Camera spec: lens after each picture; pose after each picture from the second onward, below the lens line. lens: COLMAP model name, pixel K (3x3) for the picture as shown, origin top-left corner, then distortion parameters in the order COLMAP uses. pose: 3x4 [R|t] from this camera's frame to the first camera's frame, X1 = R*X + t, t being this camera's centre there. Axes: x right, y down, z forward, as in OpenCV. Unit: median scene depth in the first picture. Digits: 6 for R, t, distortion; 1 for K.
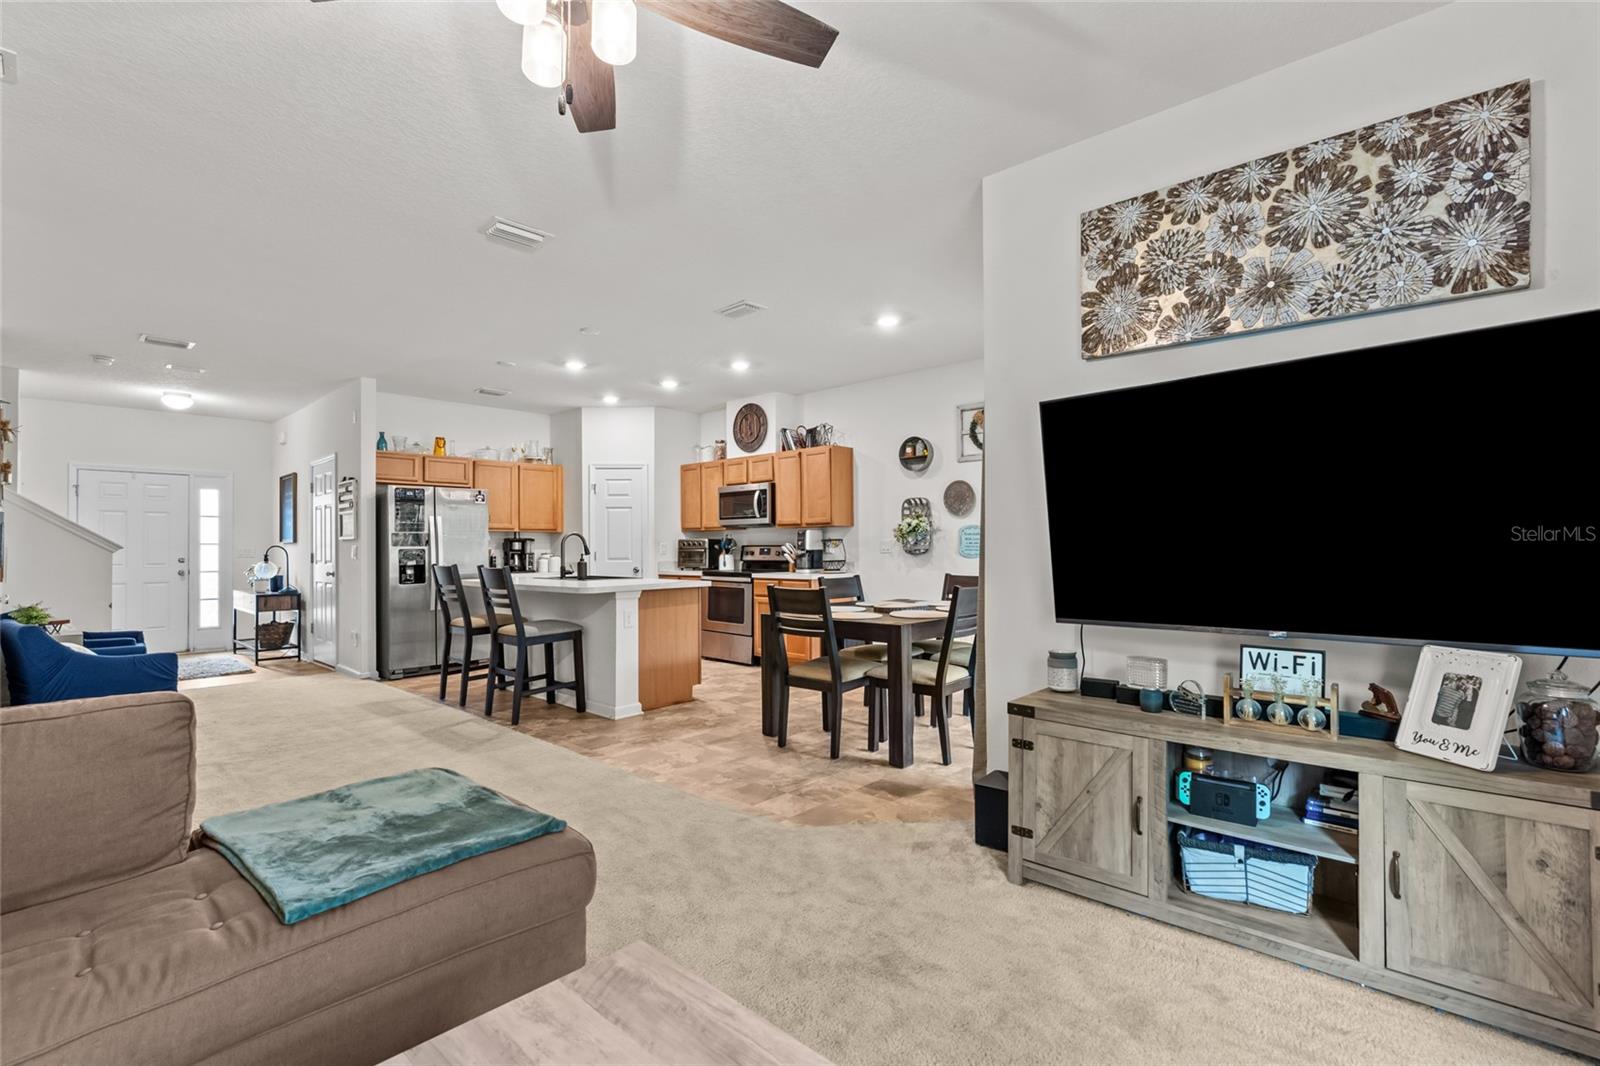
lens RADIAL K [[722.2, 0, 802.0], [0, 722.2, 538.6], [0, 0, 1]] dist [-0.005750, 0.001233]
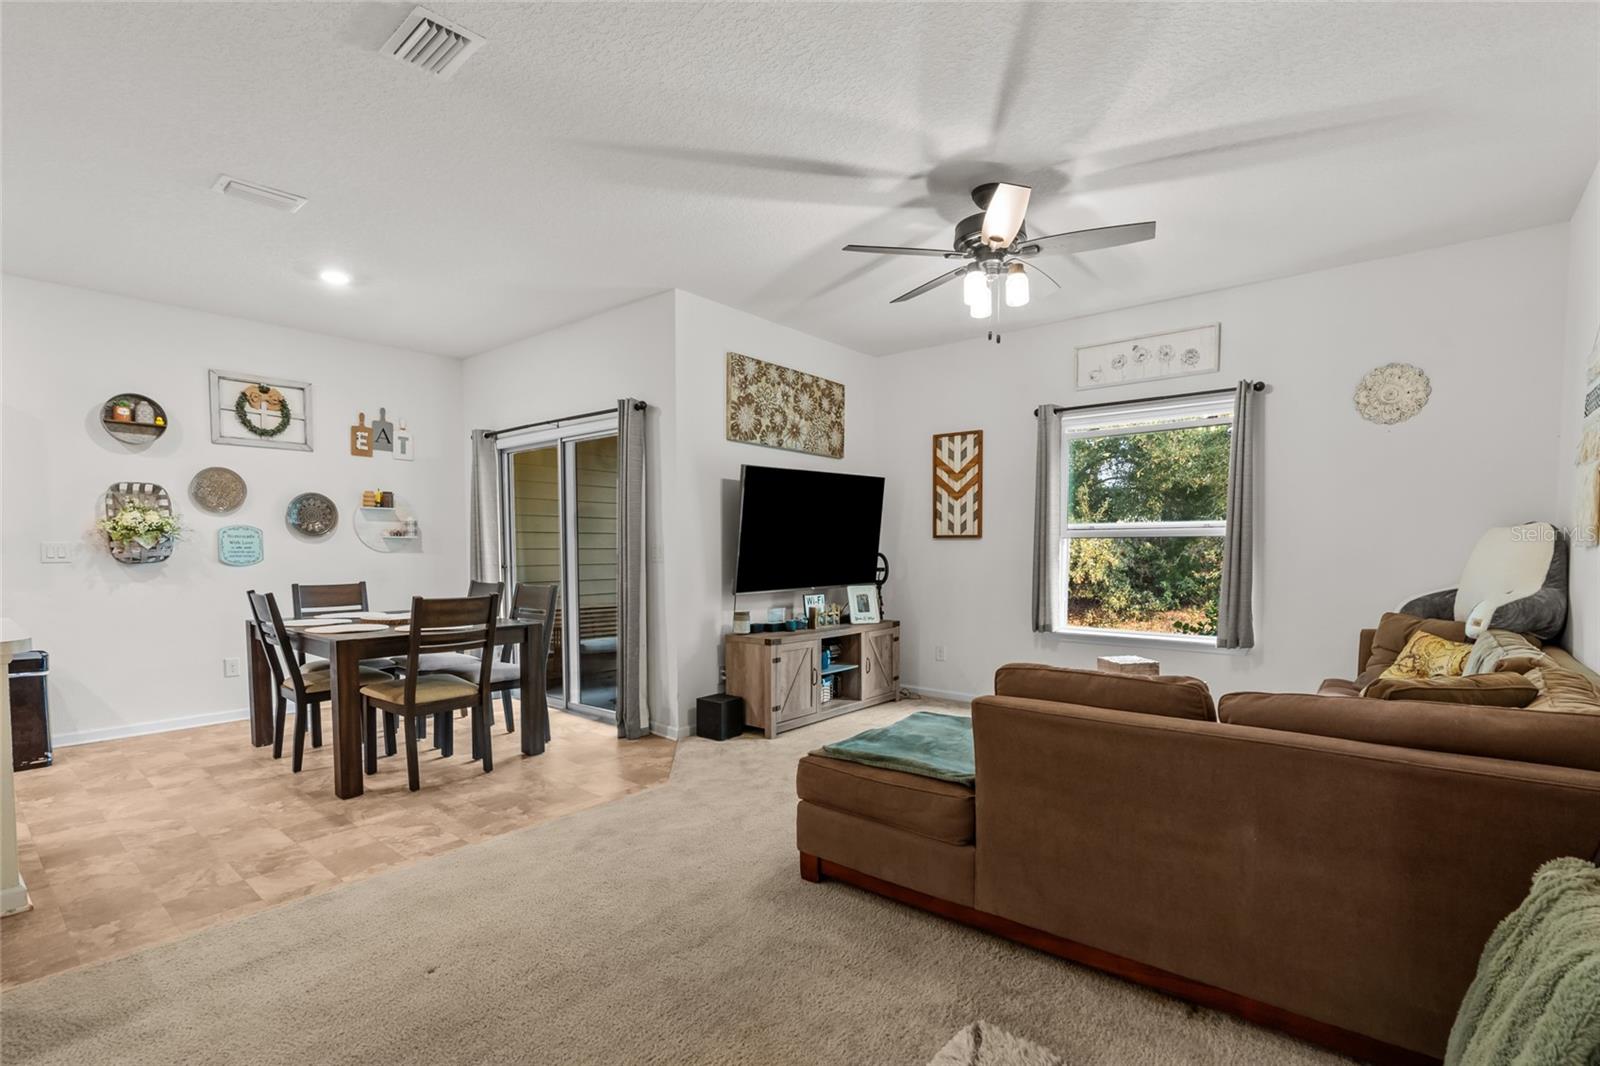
lens RADIAL K [[740.2, 0, 806.5], [0, 740.2, 584.3], [0, 0, 1]] dist [-0.006322, 0.000119]
pose [[-0.044004, -0.043776, 0.998072, -0.533917], [-0.007380, 0.999026, 0.043493, 0.005636], [-0.999004, -0.005452, -0.044284, 0.351084]]
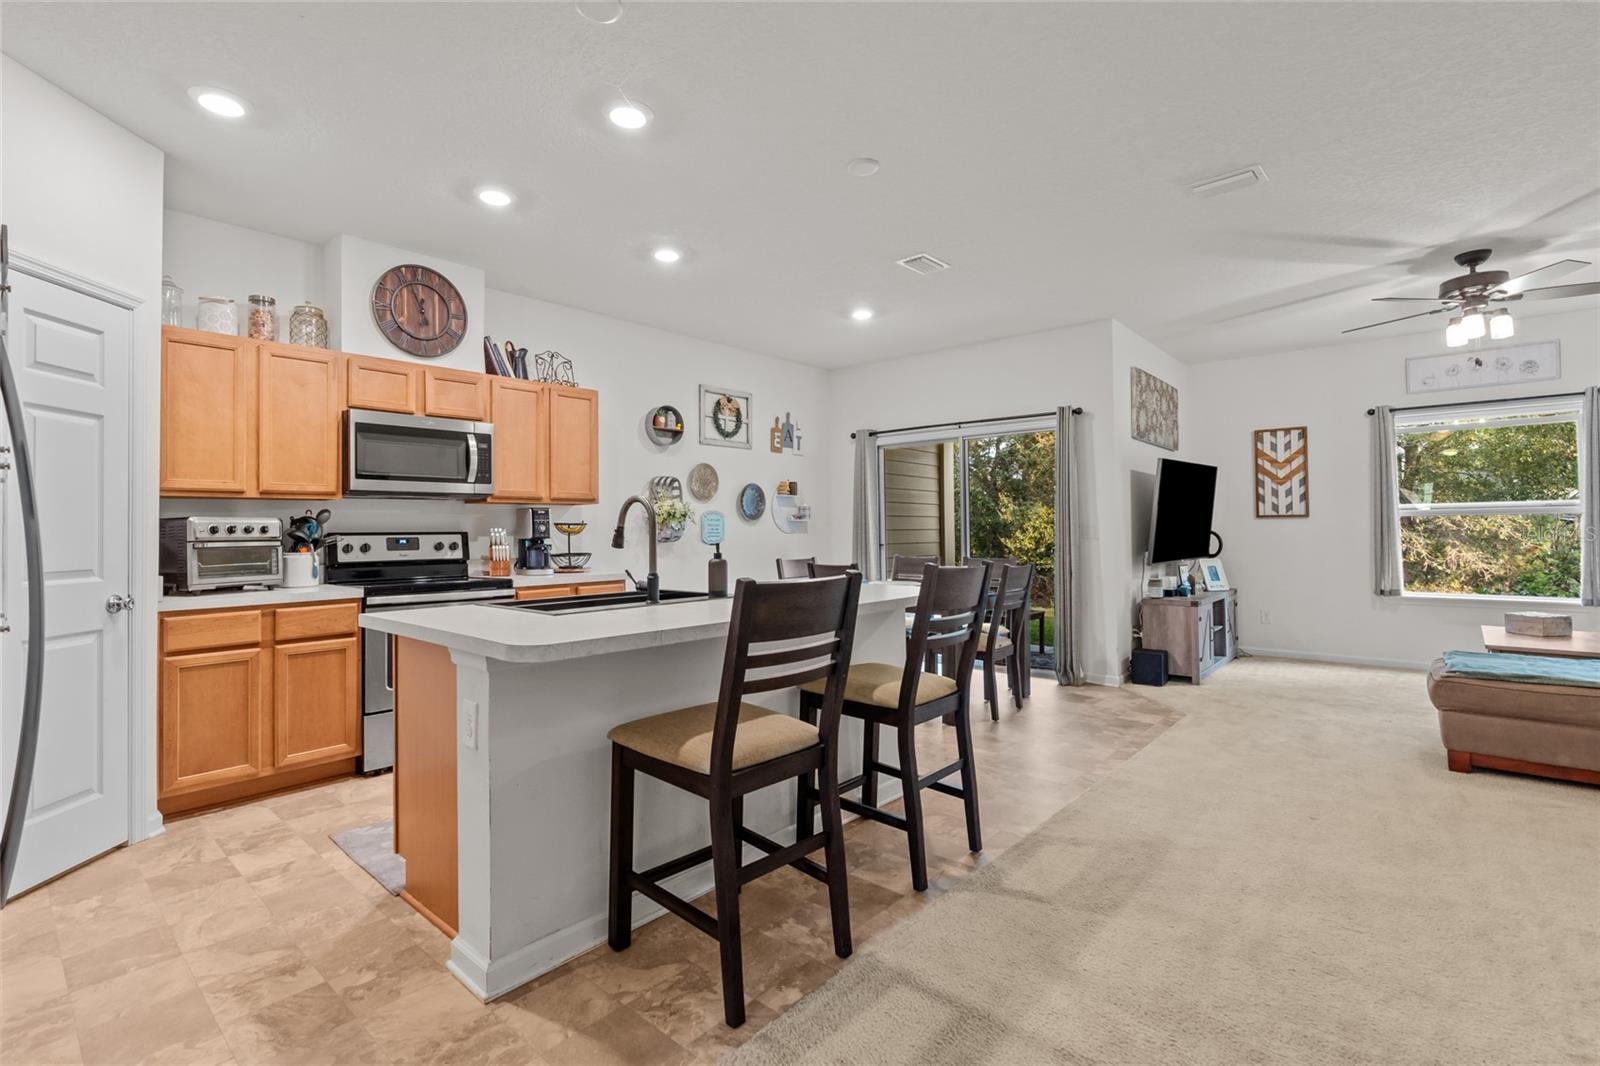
lens RADIAL K [[731.6, 0, 801.1], [0, 731.6, 515.3], [0, 0, 1]] dist [-0.014099, 0.006203]
pose [[-0.016440, 0.027893, 0.999476, -0.651725], [-0.000658, 0.999610, -0.027908, 0.012722], [-0.999865, -0.001117, -0.016415, 0.778435]]
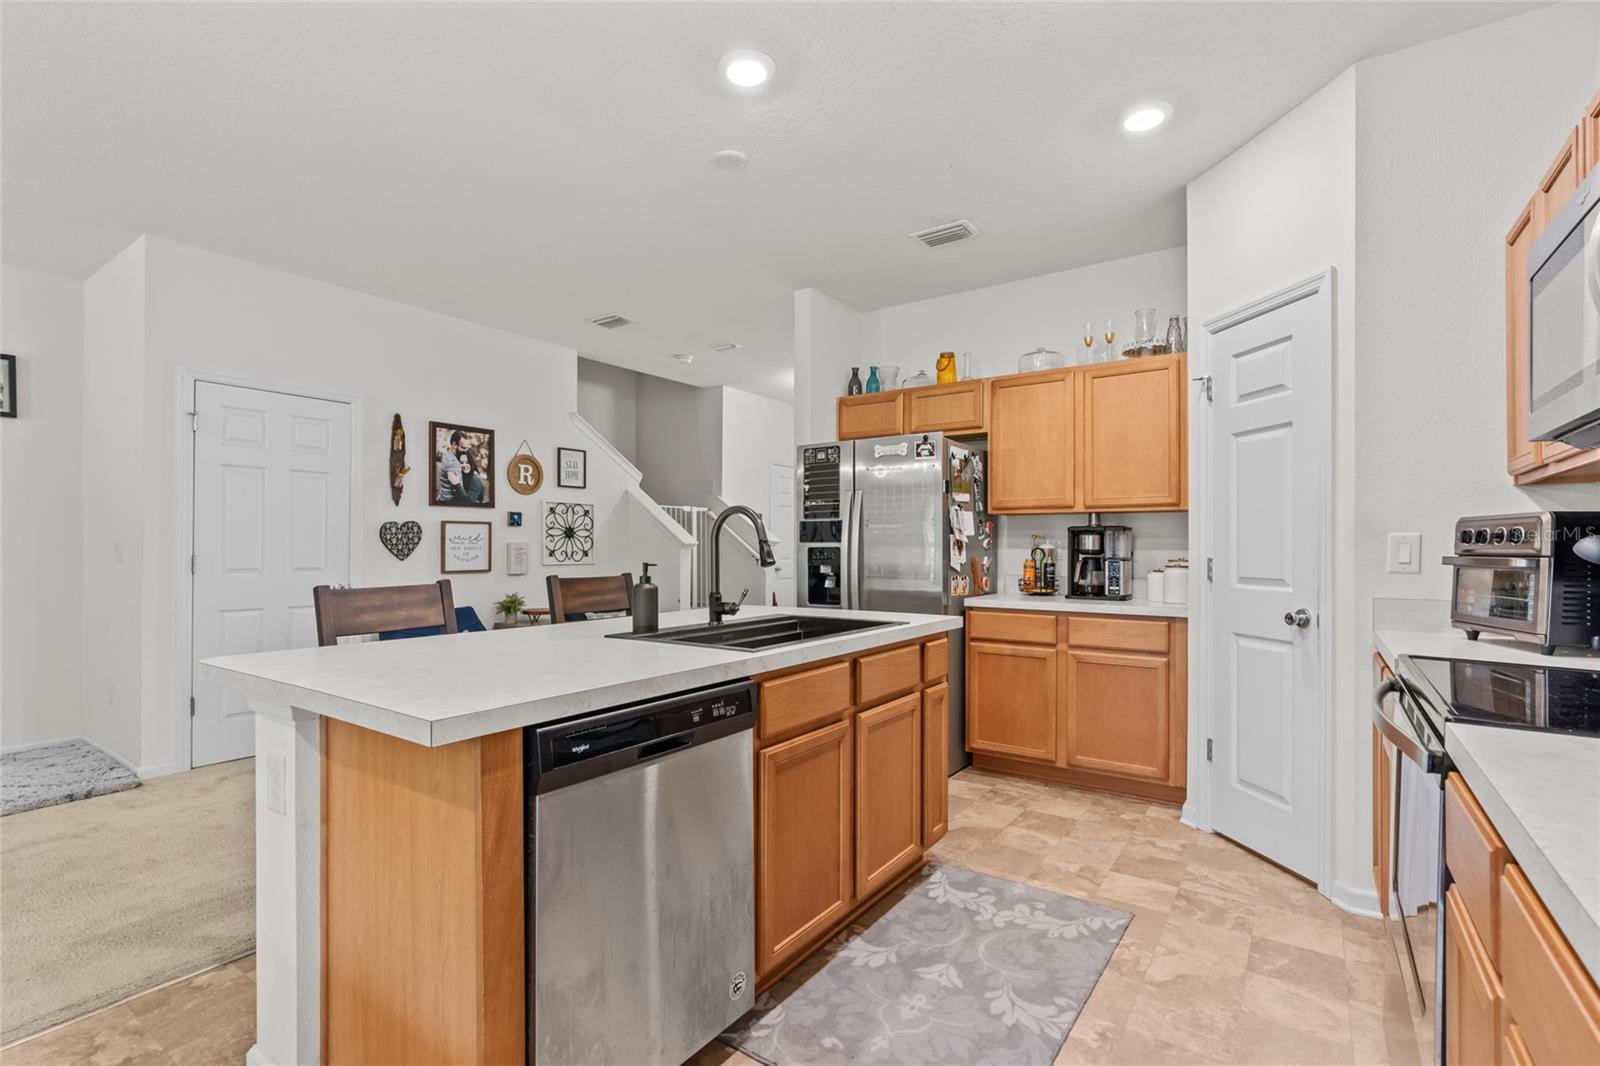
lens RADIAL K [[735.2, 0, 804.5], [0, 735.2, 543.6], [0, 0, 1]] dist [-0.006698, 0.001681]
pose [[0.135541, 0.003620, -0.990765, 0.066401], [0.009885, 0.999939, 0.005006, 0.007727], [0.990722, -0.010472, 0.135497, 0.841573]]
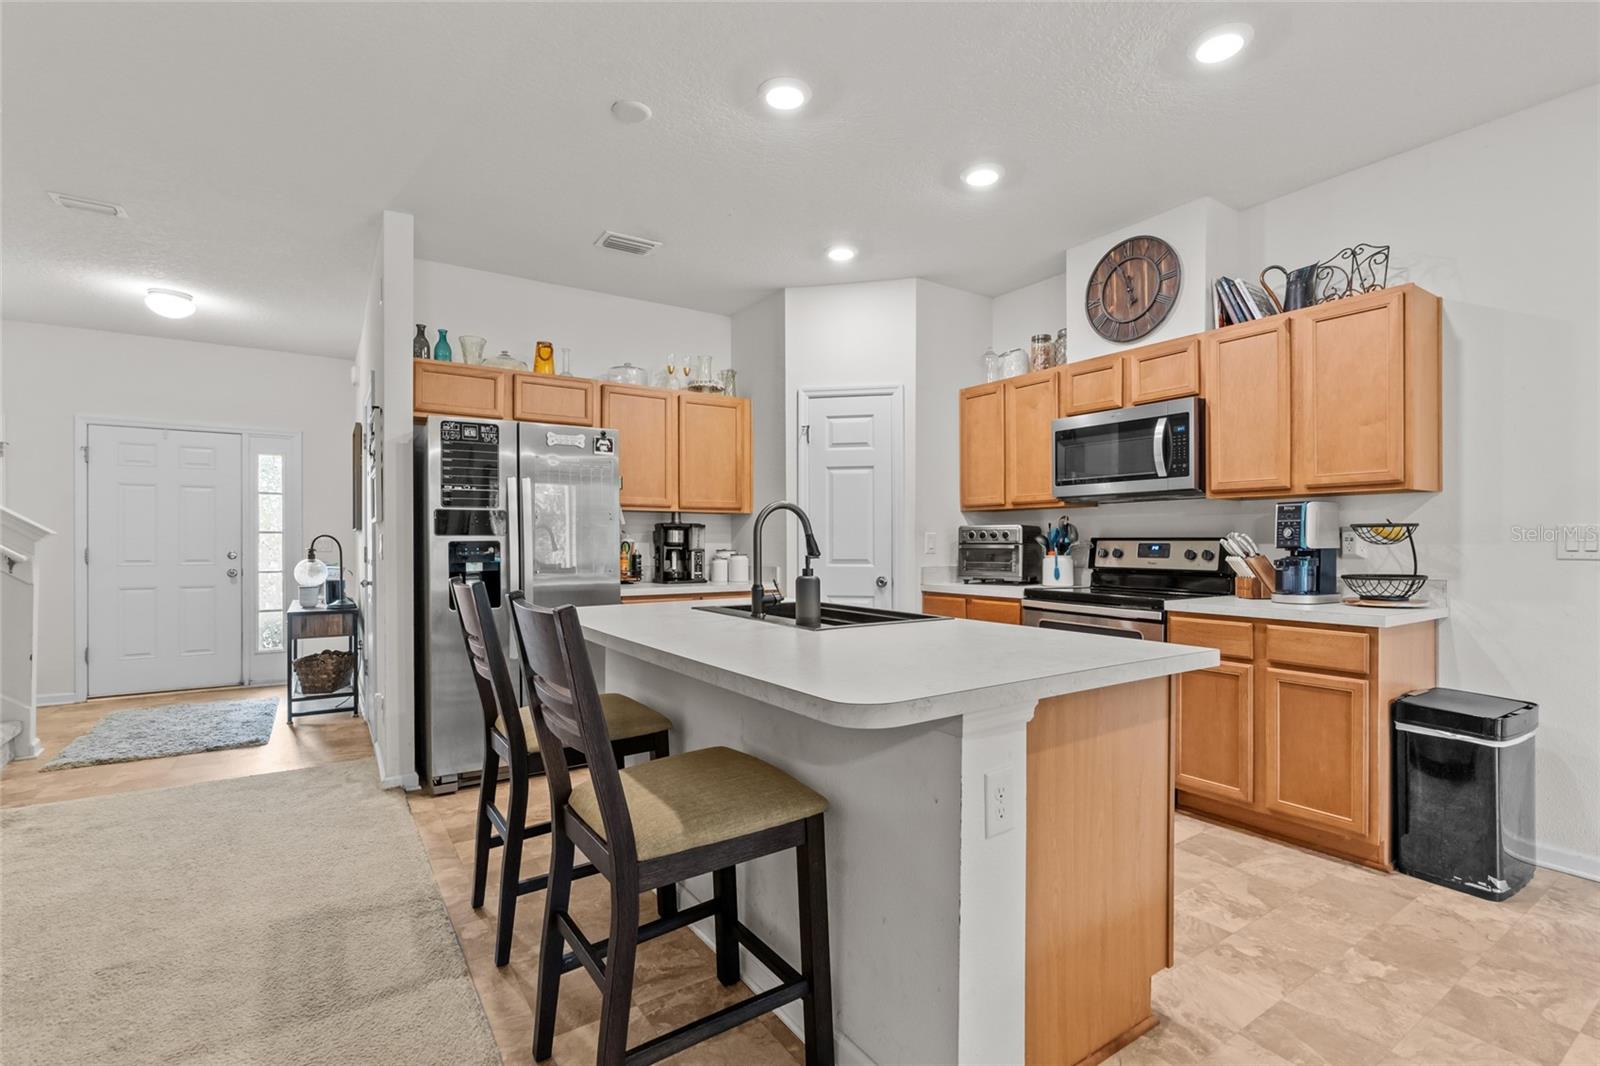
lens RADIAL K [[735.2, 0, 804.5], [0, 735.2, 543.6], [0, 0, 1]] dist [-0.006698, 0.001681]
pose [[0.971537, 0.006712, -0.236792, -0.176208], [-0.002842, 0.999857, 0.016680, 0.006273], [0.236871, -0.015532, 0.971417, 0.511439]]
